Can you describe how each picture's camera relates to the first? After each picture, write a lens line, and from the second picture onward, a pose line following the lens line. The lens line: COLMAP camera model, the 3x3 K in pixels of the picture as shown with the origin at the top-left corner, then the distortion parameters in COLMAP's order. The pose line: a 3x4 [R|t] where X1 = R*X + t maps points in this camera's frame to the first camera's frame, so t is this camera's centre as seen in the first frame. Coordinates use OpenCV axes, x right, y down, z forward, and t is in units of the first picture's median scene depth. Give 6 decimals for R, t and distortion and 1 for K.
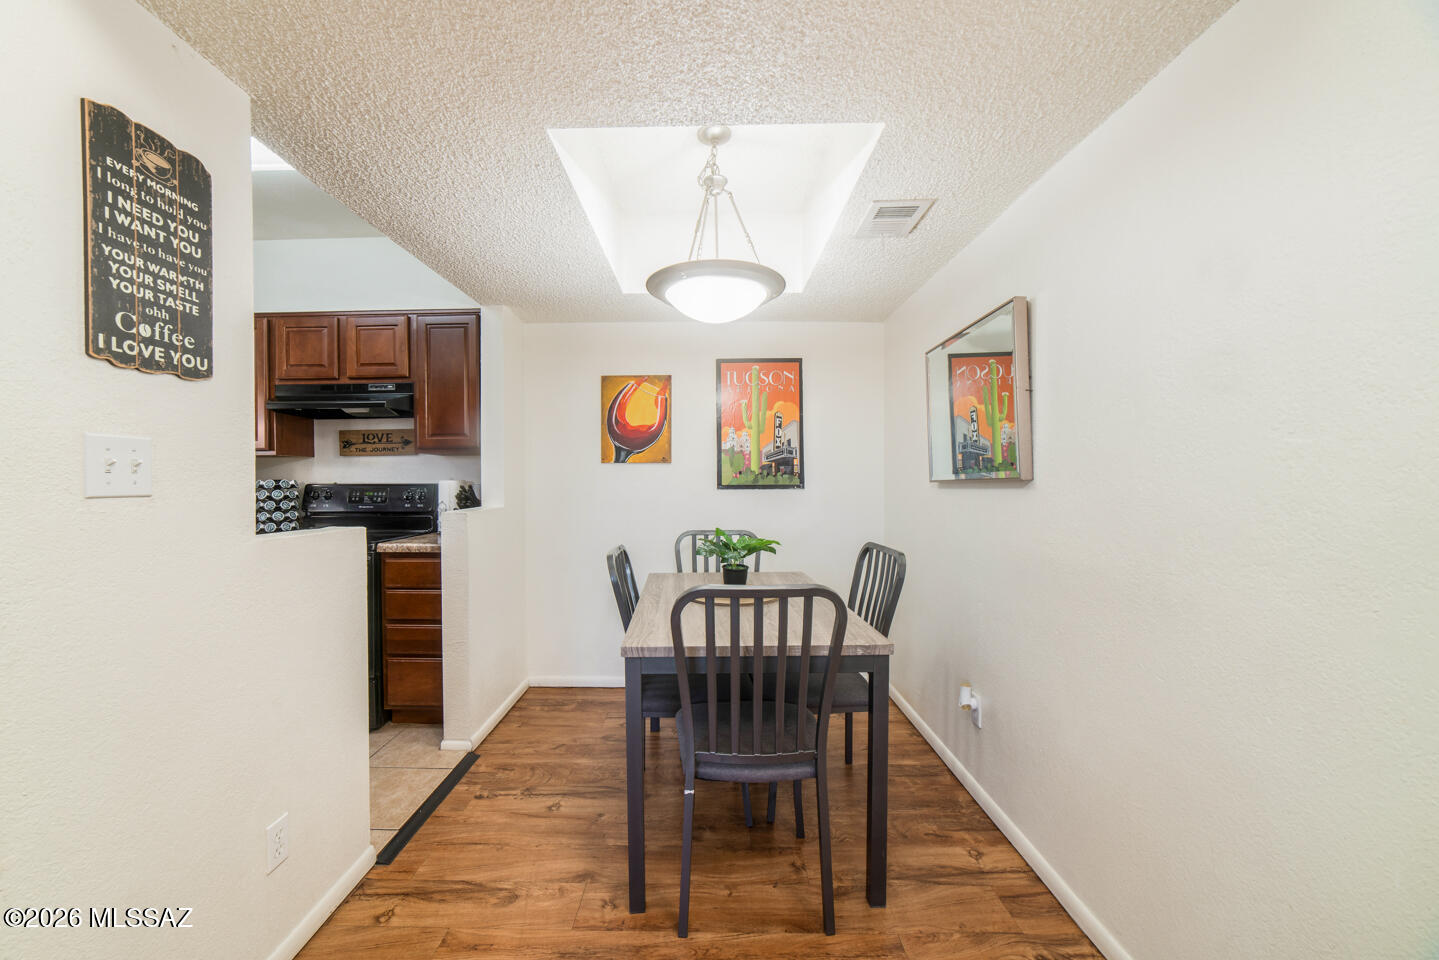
lens RADIAL K [[579.0, 0, 697.2], [0, 579.0, 487.7], [0, 0, 1]] dist [-0.021262, 0.008560]
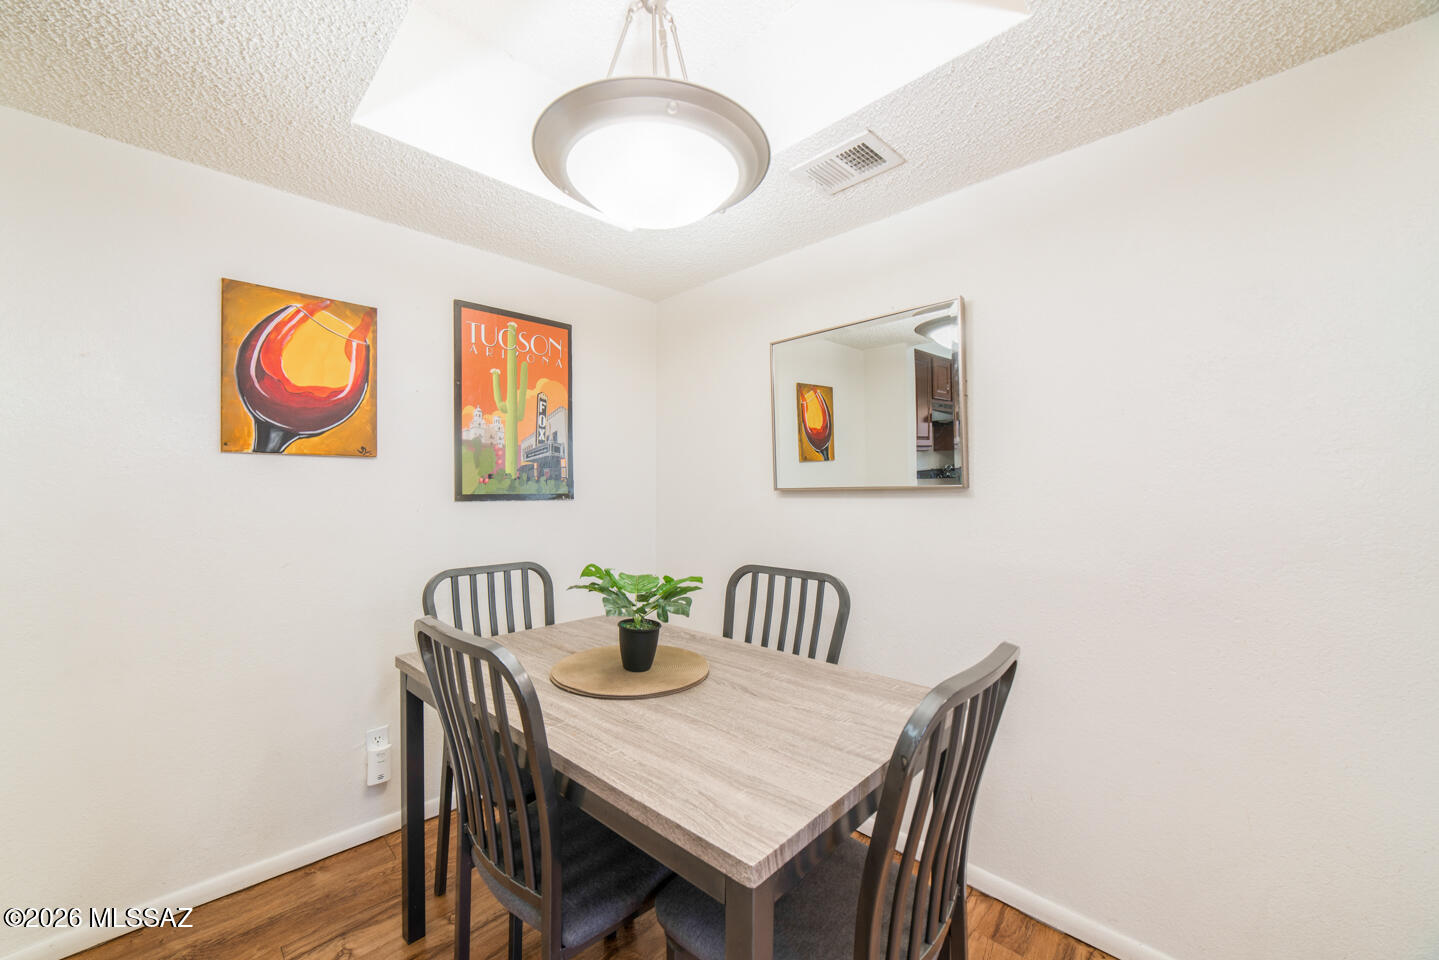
lens RADIAL K [[579.0, 0, 725.3], [0, 579.0, 494.1], [0, 0, 1]] dist [-0.021262, 0.008560]
pose [[0.691511, -0.002243, 0.722363, -0.221338], [0.005435, 0.999983, -0.002097, -0.002116], [-0.722346, 0.005376, 0.691511, 0.338923]]
